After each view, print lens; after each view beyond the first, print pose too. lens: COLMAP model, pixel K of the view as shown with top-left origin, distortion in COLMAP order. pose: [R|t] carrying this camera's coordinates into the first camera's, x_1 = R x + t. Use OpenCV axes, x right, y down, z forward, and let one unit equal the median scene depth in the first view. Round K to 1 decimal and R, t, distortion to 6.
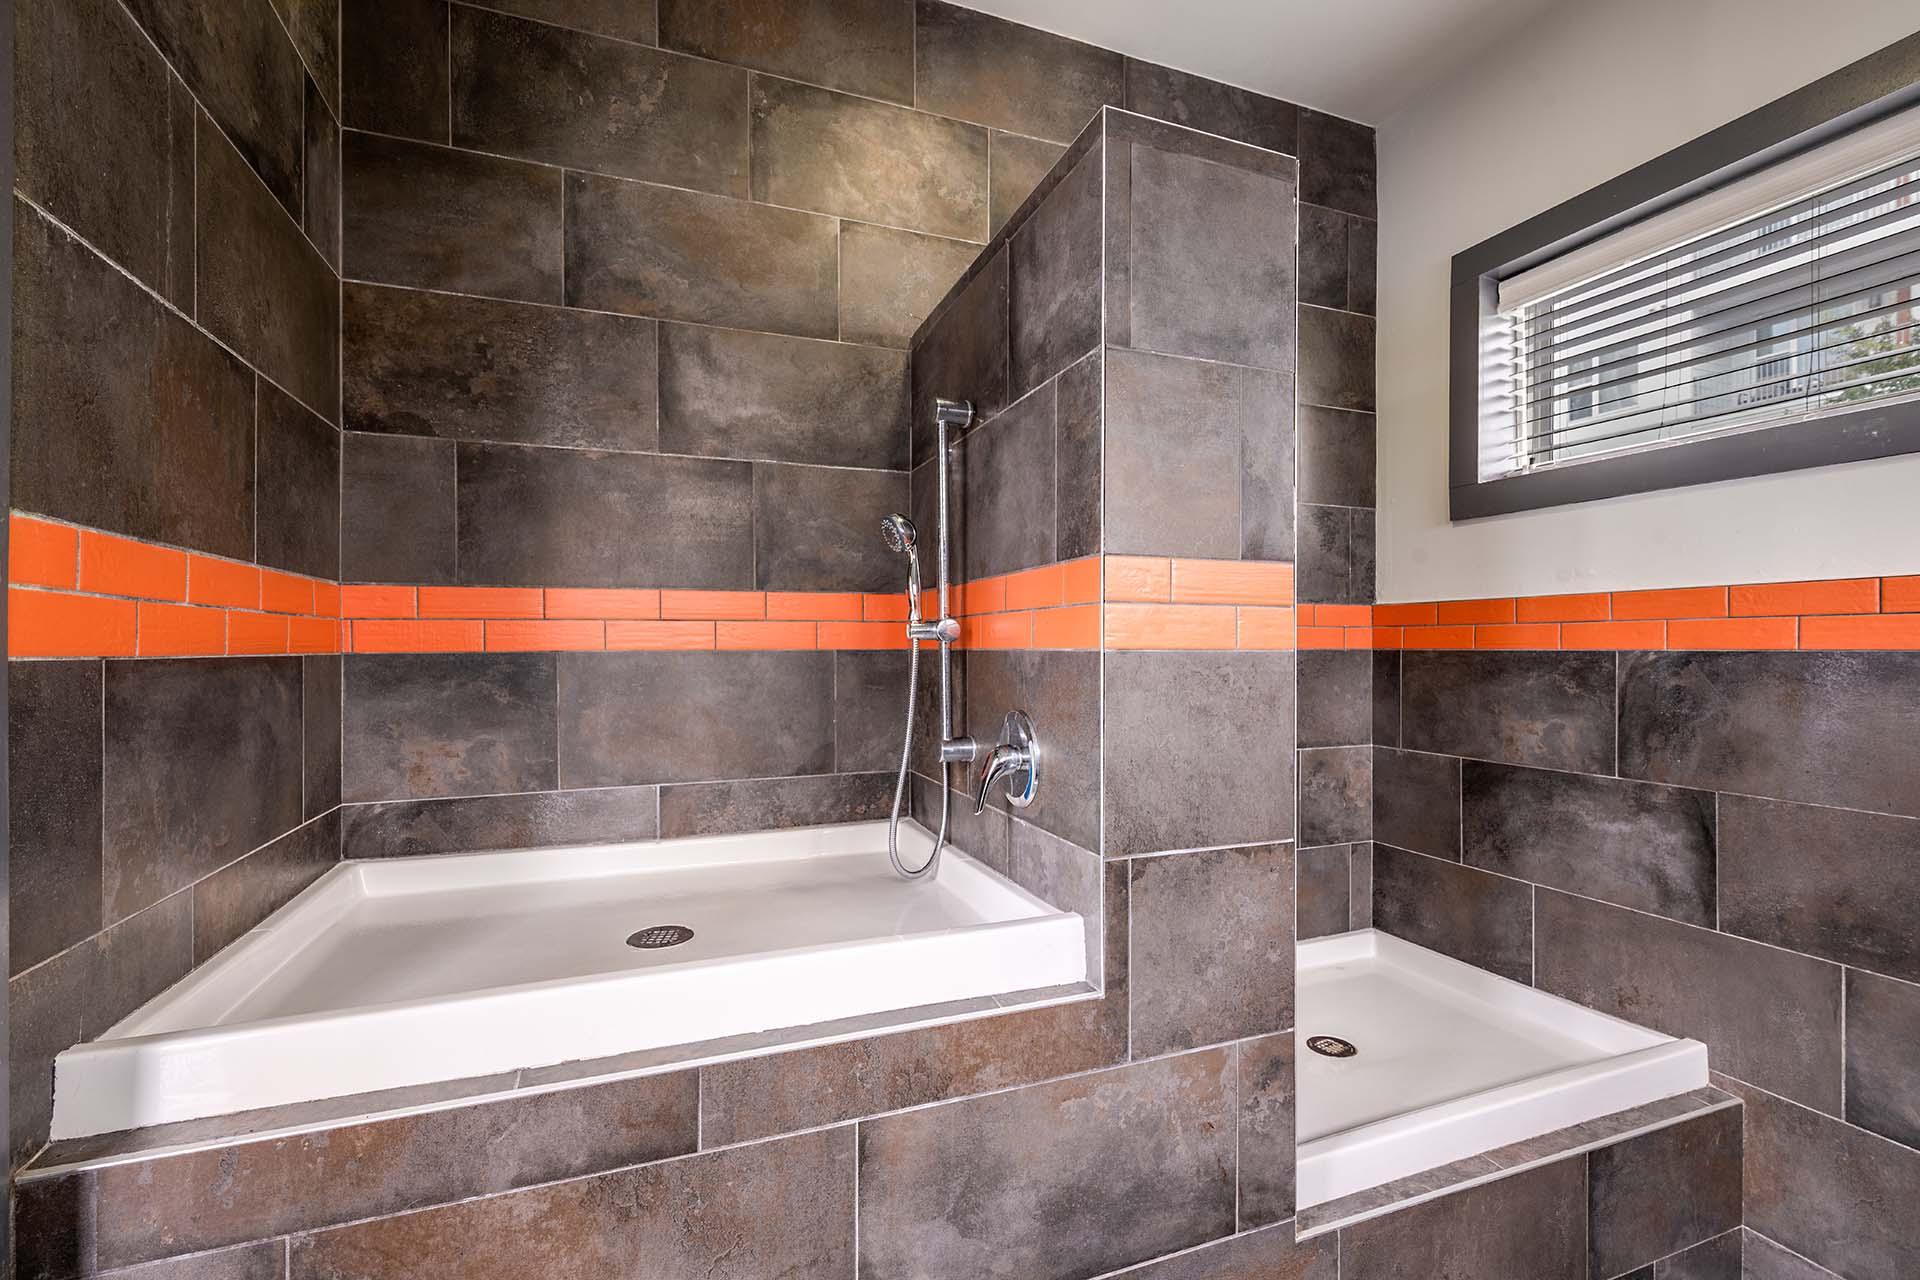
lens RADIAL K [[848.1, 0, 958.7], [0, 848.1, 646.0], [0, 0, 1]] dist [0.000983, -0.000711]
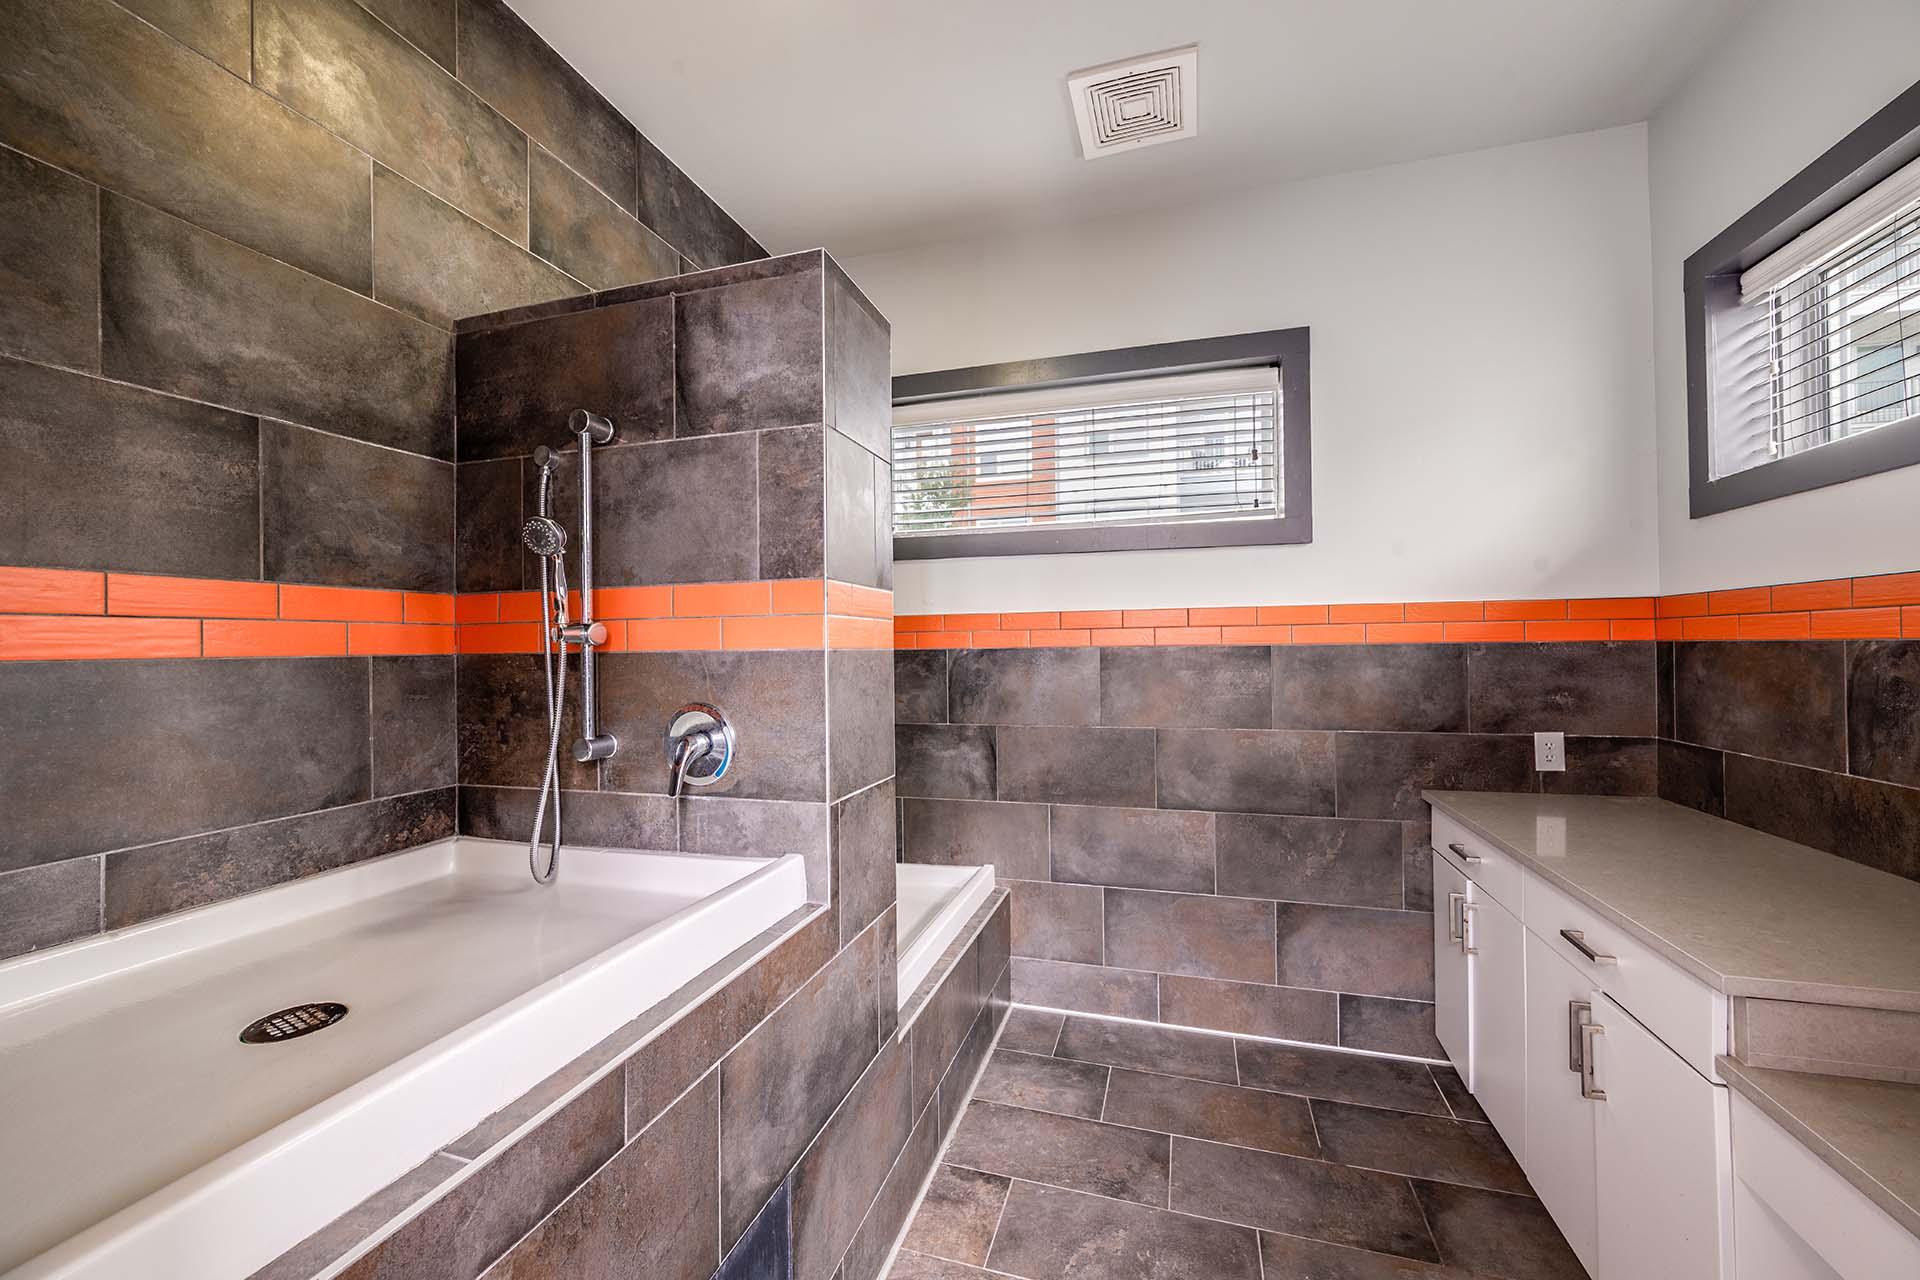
lens RADIAL K [[755.1, 0, 958.1], [0, 755.1, 640.0], [0, 0, 1]] dist [-0.003759, 0.000673]
pose [[0.606287, 0.001416, 0.795245, -0.422554], [0.010466, 0.999898, -0.009760, 0.002513], [-0.795177, 0.014240, 0.606210, 0.068881]]
